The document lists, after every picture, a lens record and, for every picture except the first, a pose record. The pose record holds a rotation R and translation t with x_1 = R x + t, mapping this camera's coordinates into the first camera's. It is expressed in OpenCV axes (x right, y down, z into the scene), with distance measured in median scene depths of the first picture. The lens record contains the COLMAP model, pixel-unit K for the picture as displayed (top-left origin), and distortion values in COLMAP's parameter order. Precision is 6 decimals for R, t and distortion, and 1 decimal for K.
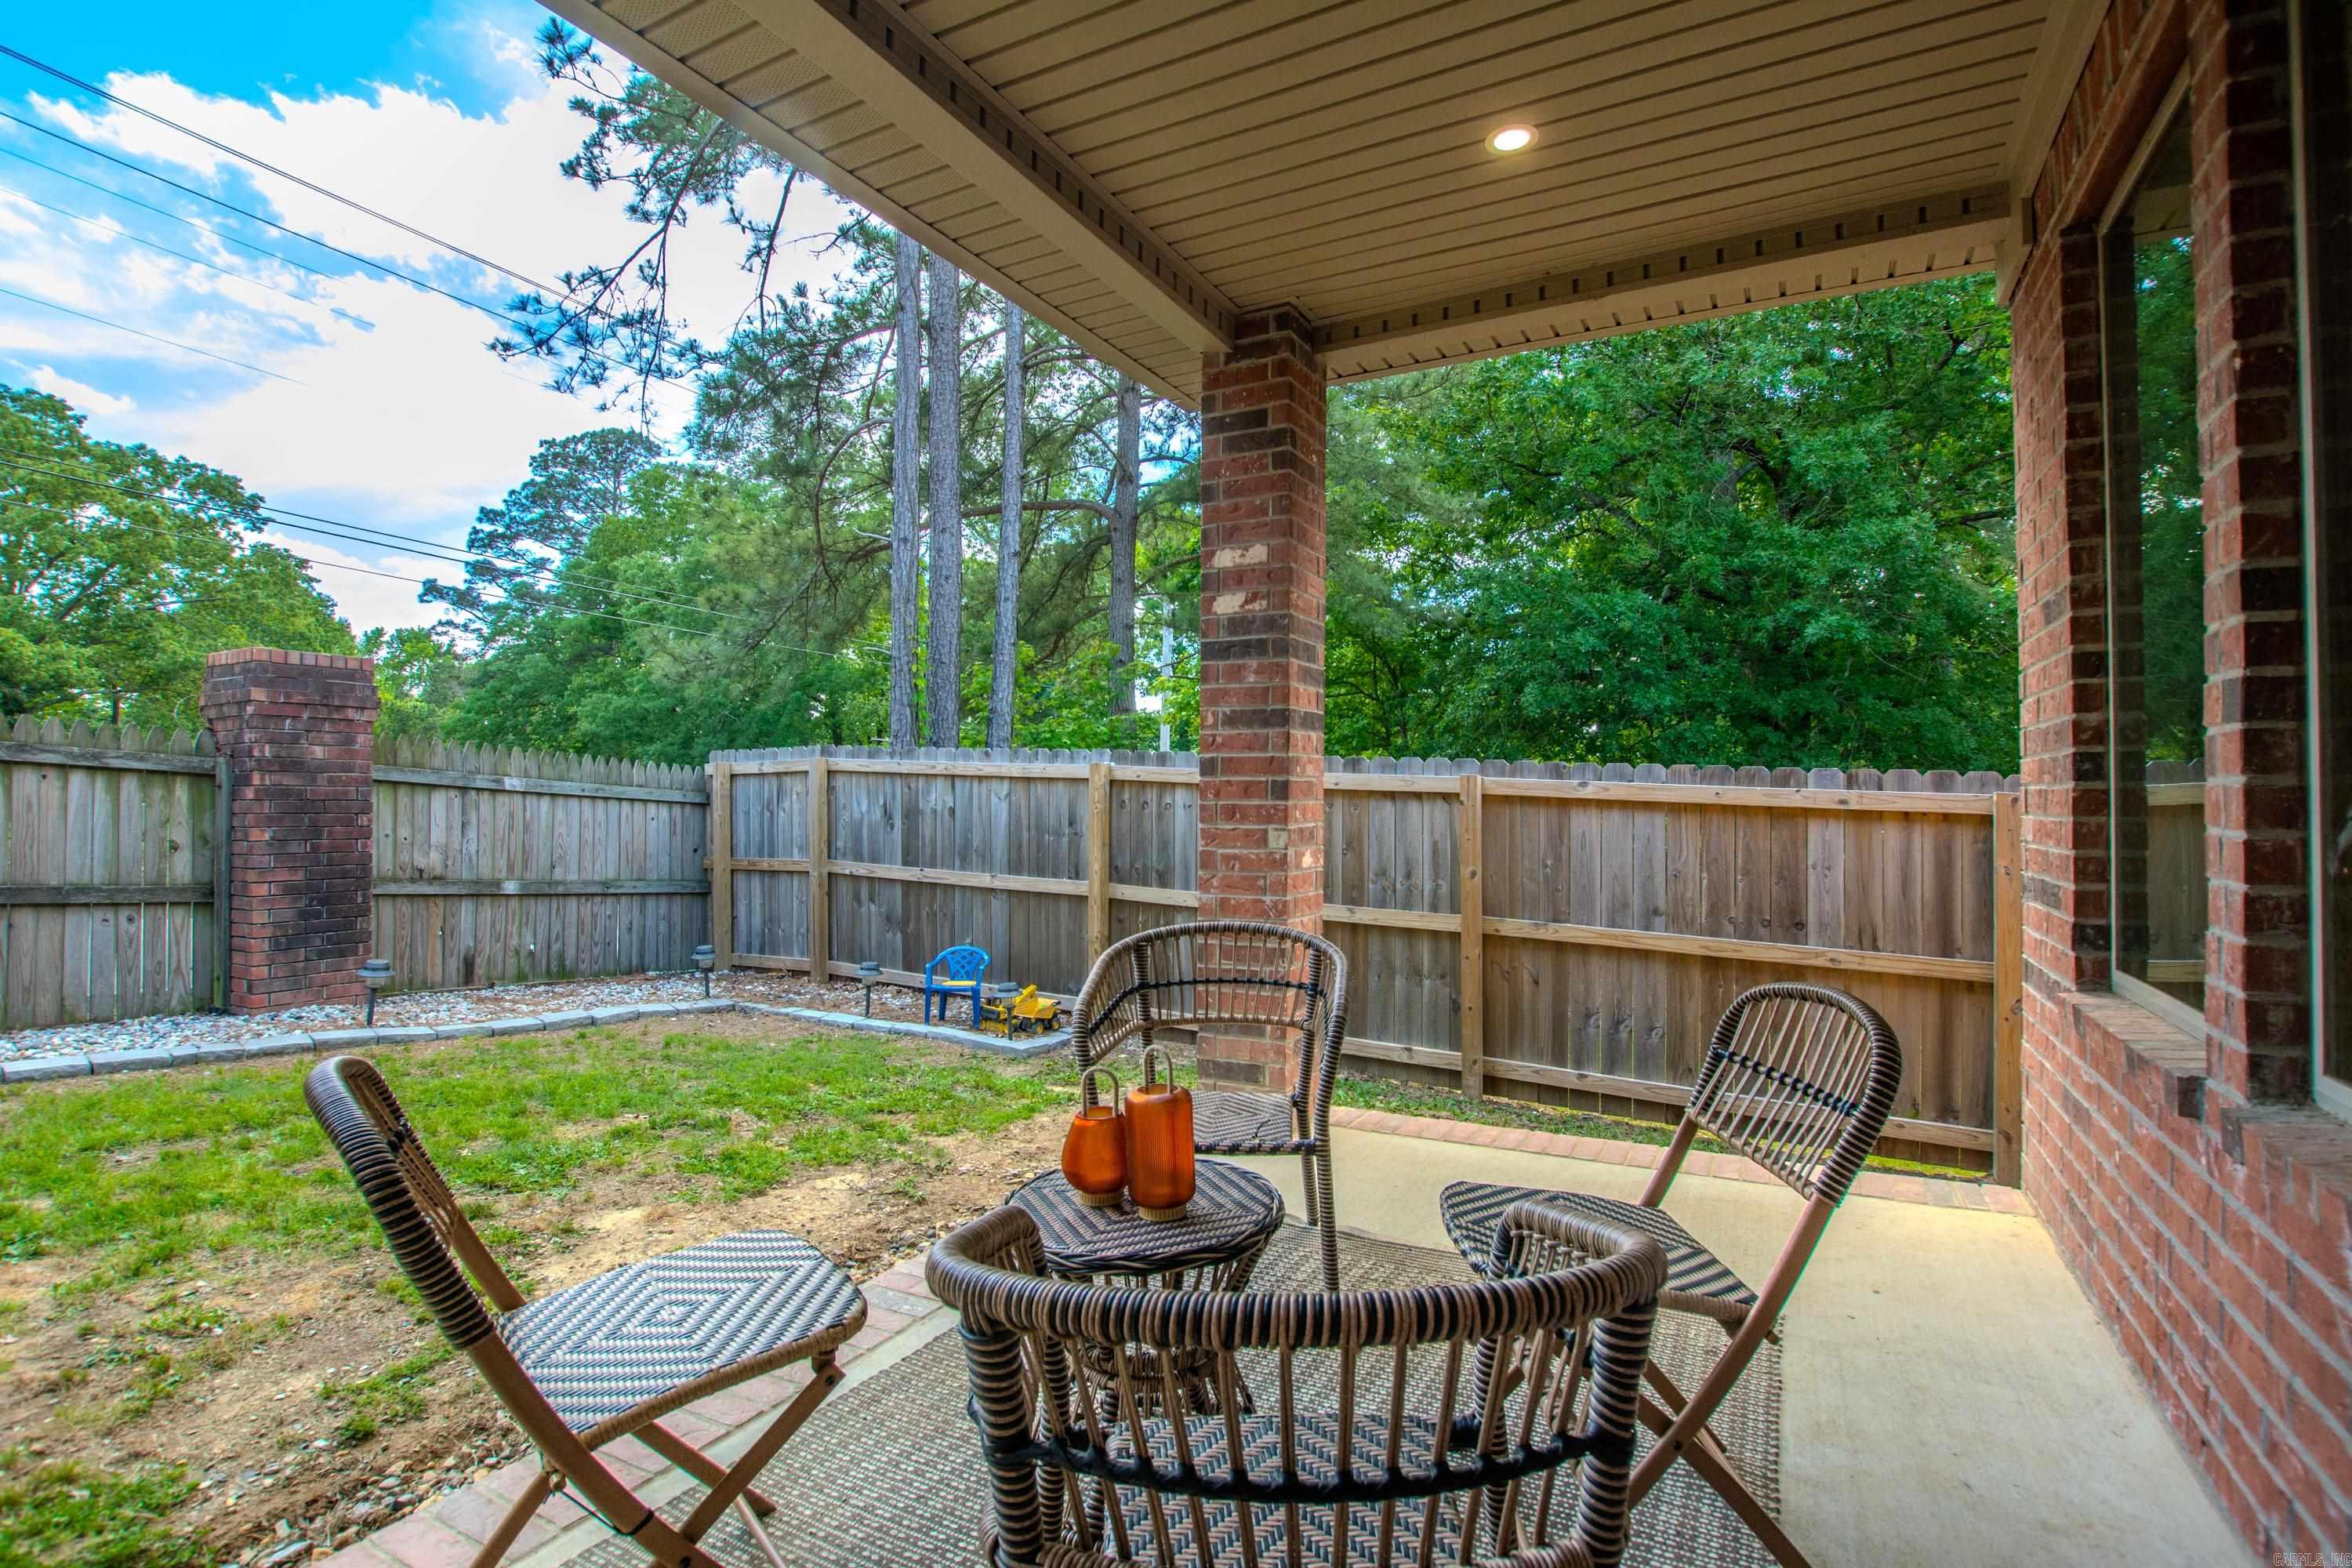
lens RADIAL K [[1118.3, 0, 1191.0], [0, 1118.3, 778.7], [0, 0, 1]] dist [-0.035902, 0.006022]
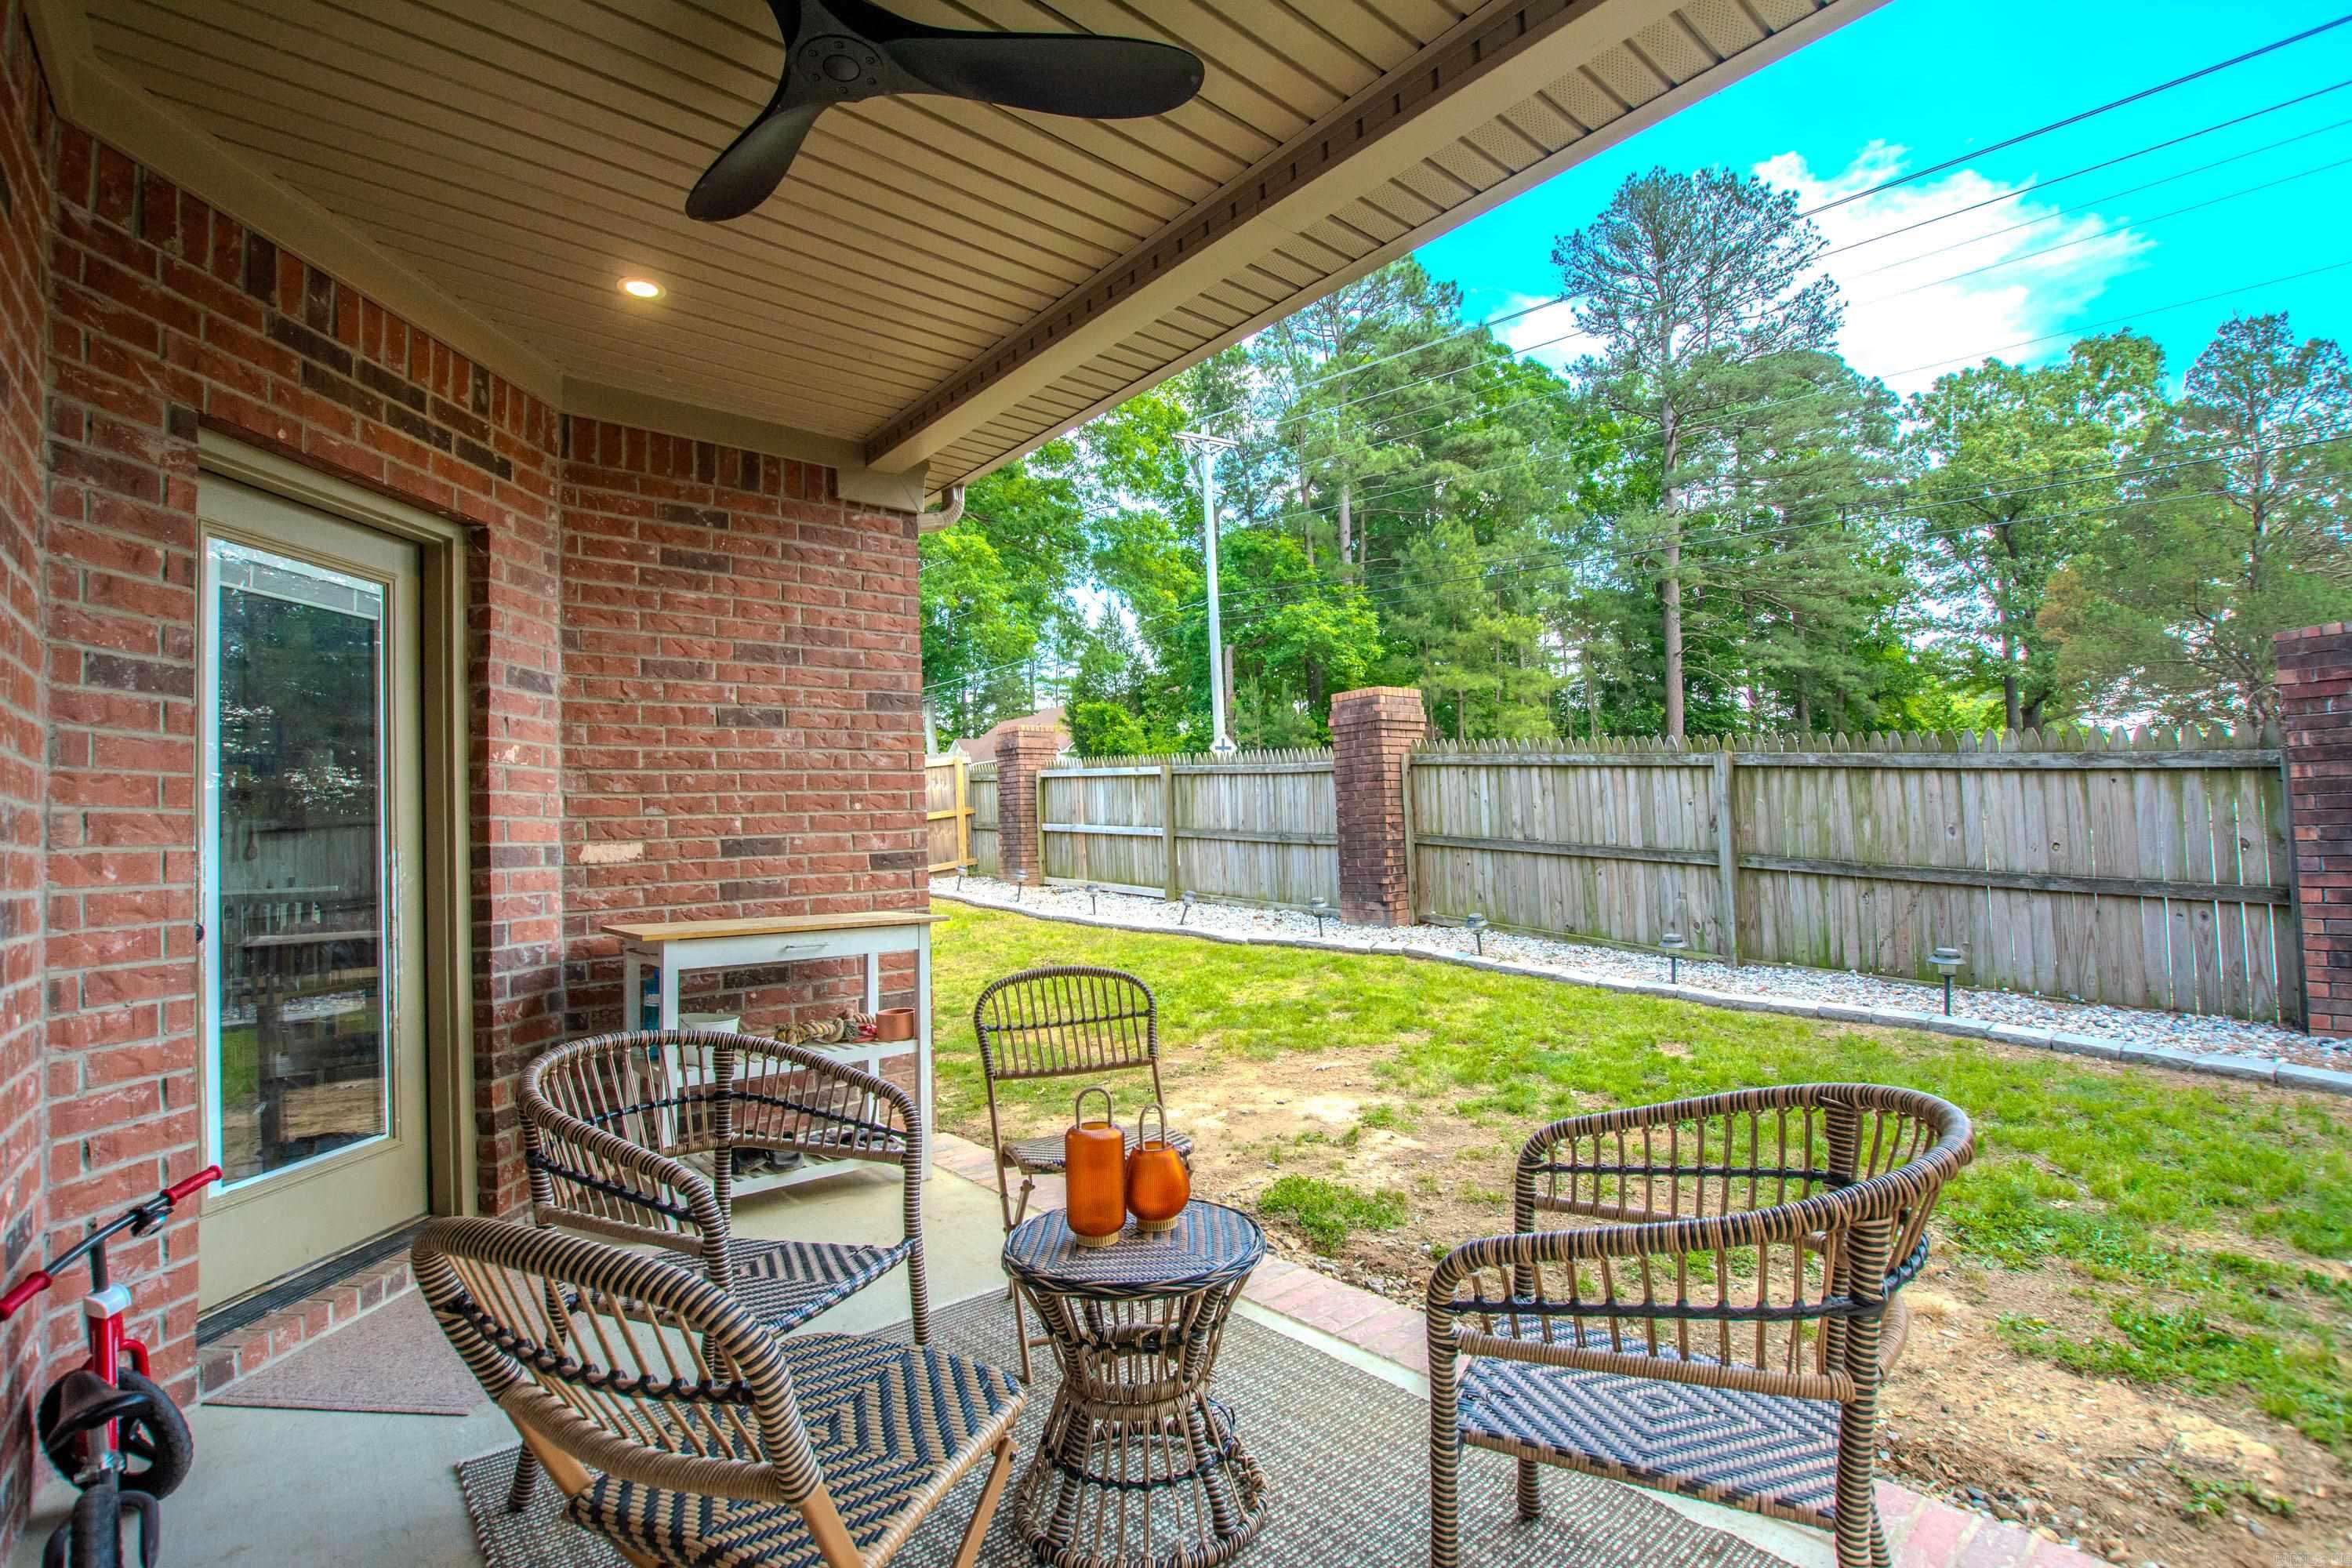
lens RADIAL K [[1090.0, 0, 1176.0], [0, 1090.0, 784.0], [0, 0, 1]] dist [-0.003585, -0.000409]
pose [[-0.363879, -0.026242, -0.931076, 0.313545], [0.060877, 0.996796, -0.051885, 0.001388], [0.929455, -0.075561, -0.361116, 0.488604]]
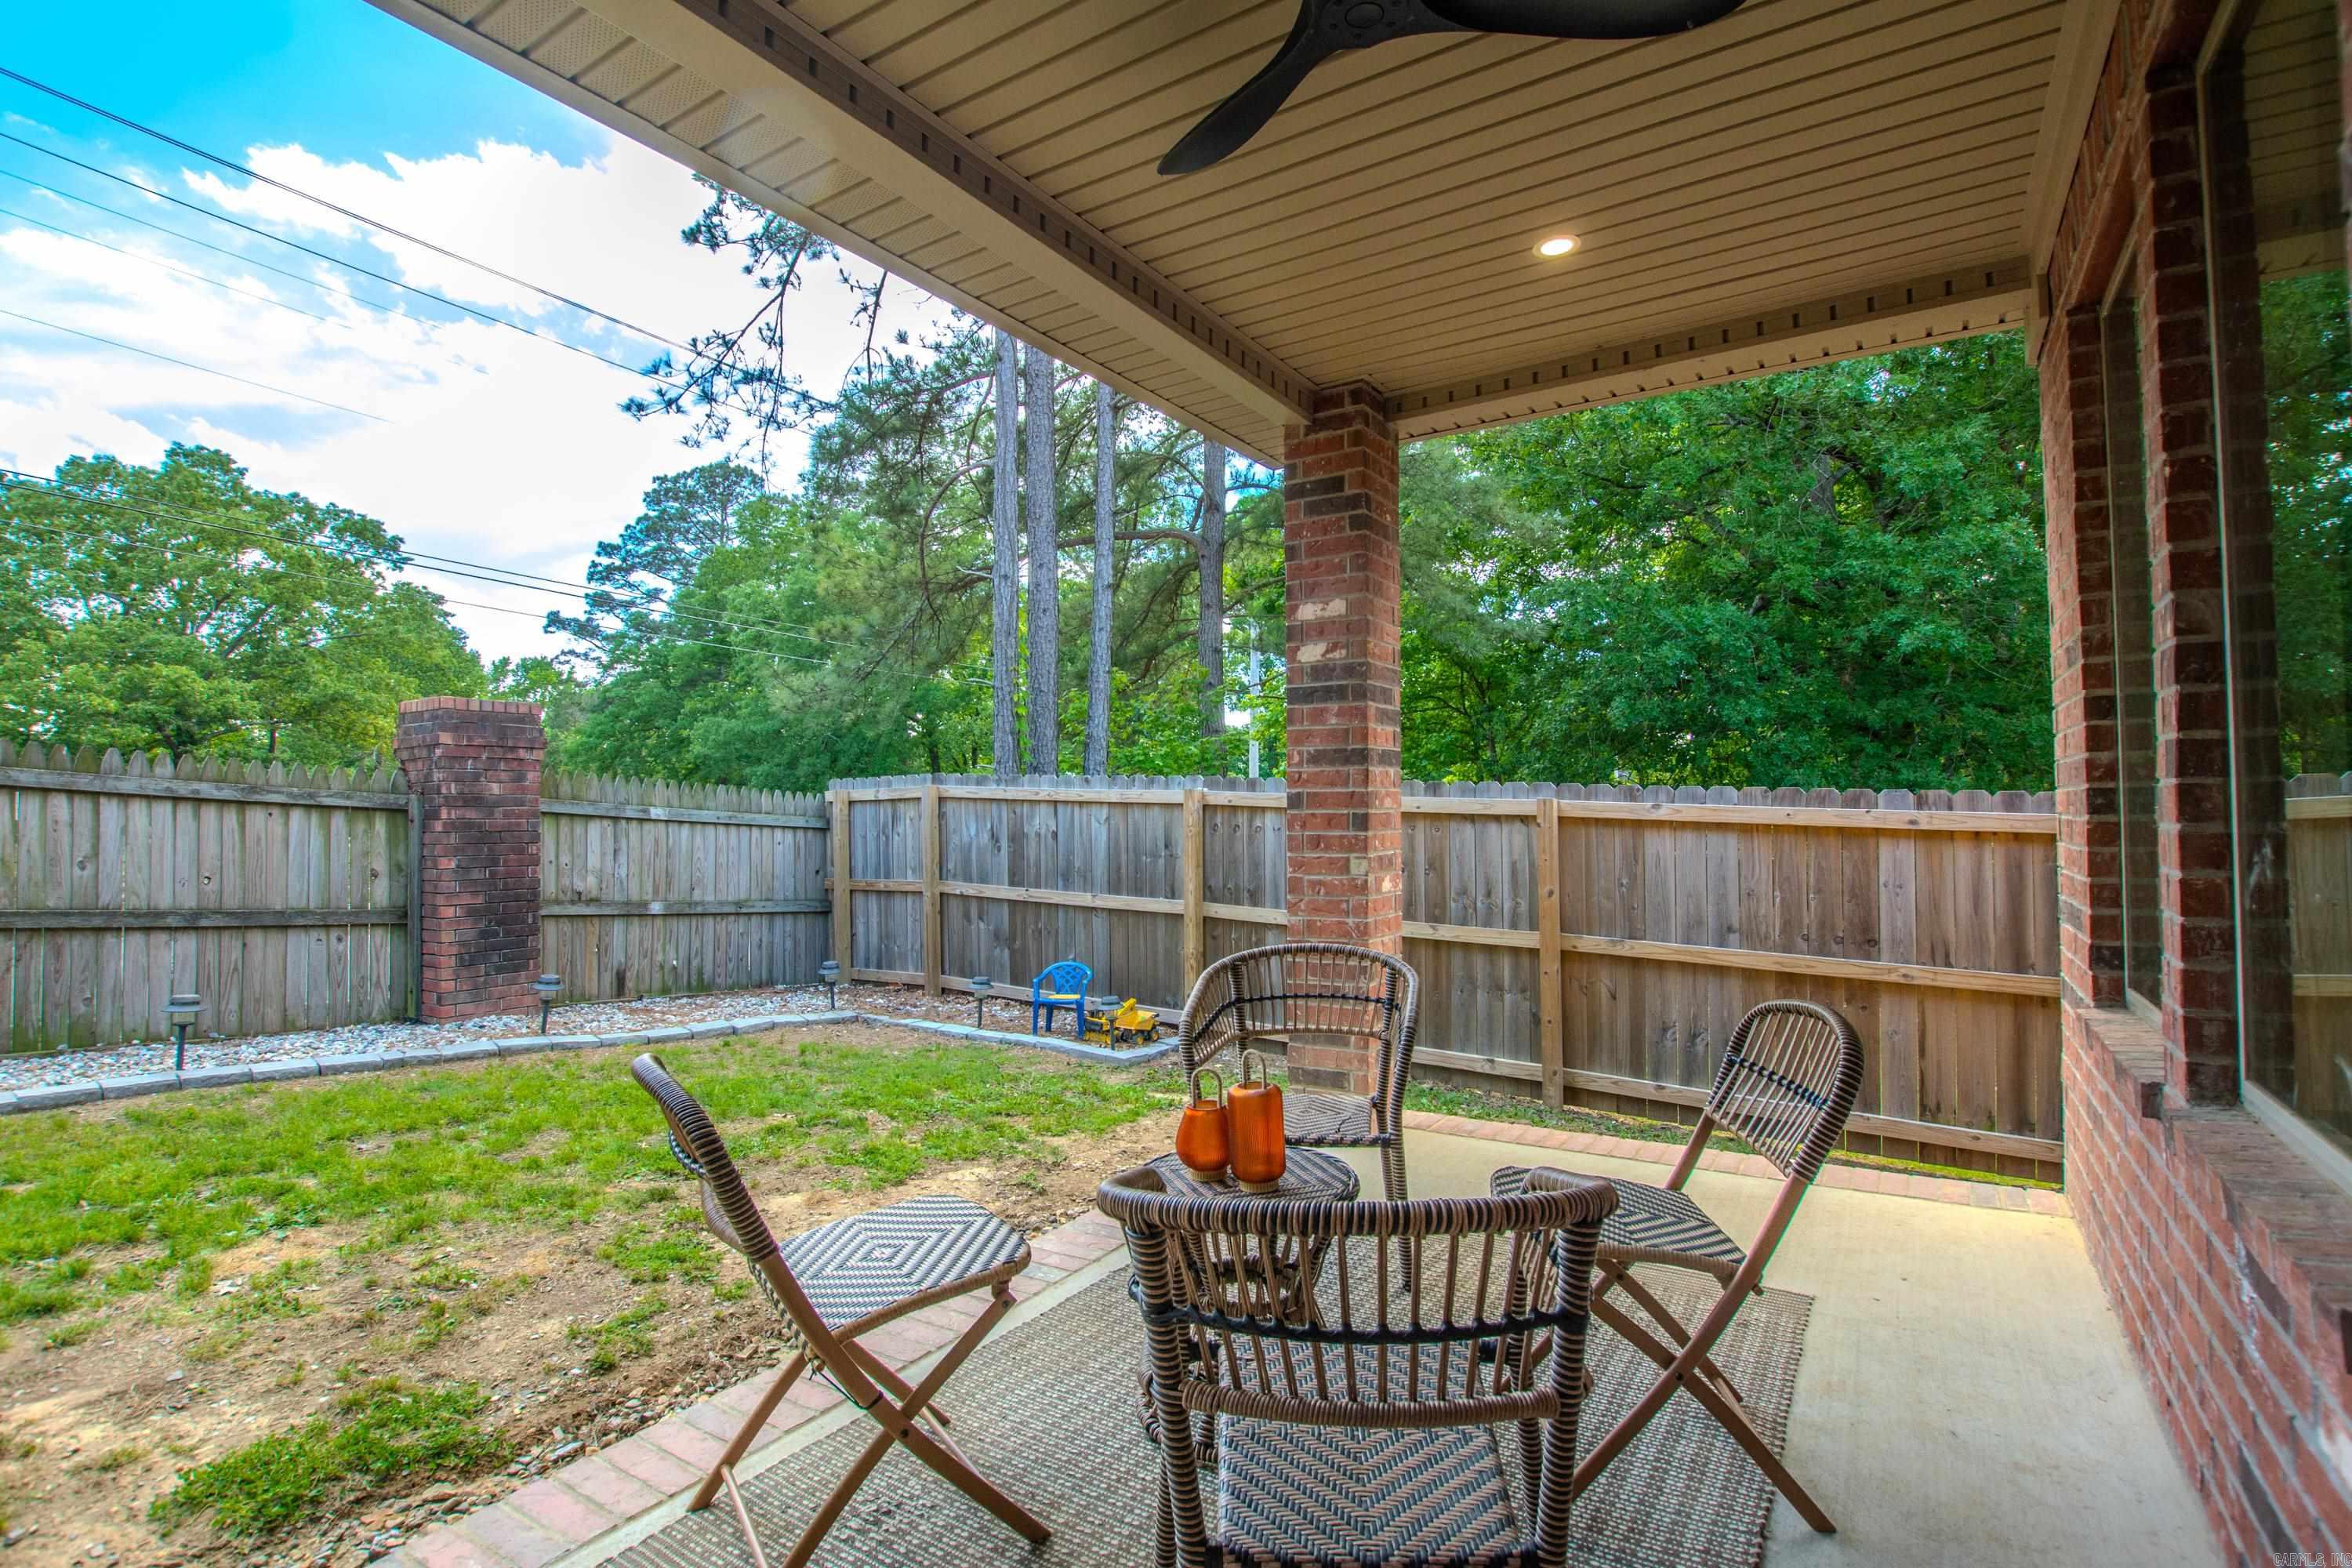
lens RADIAL K [[1118.3, 0, 1191.0], [0, 1118.3, 778.7], [0, 0, 1]] dist [-0.035902, 0.006022]
pose [[0.996767, -0.012704, -0.079330, 0.000829], [0.011825, 0.999863, -0.011541, -0.013979], [0.079466, 0.010565, 0.996782, -0.070730]]
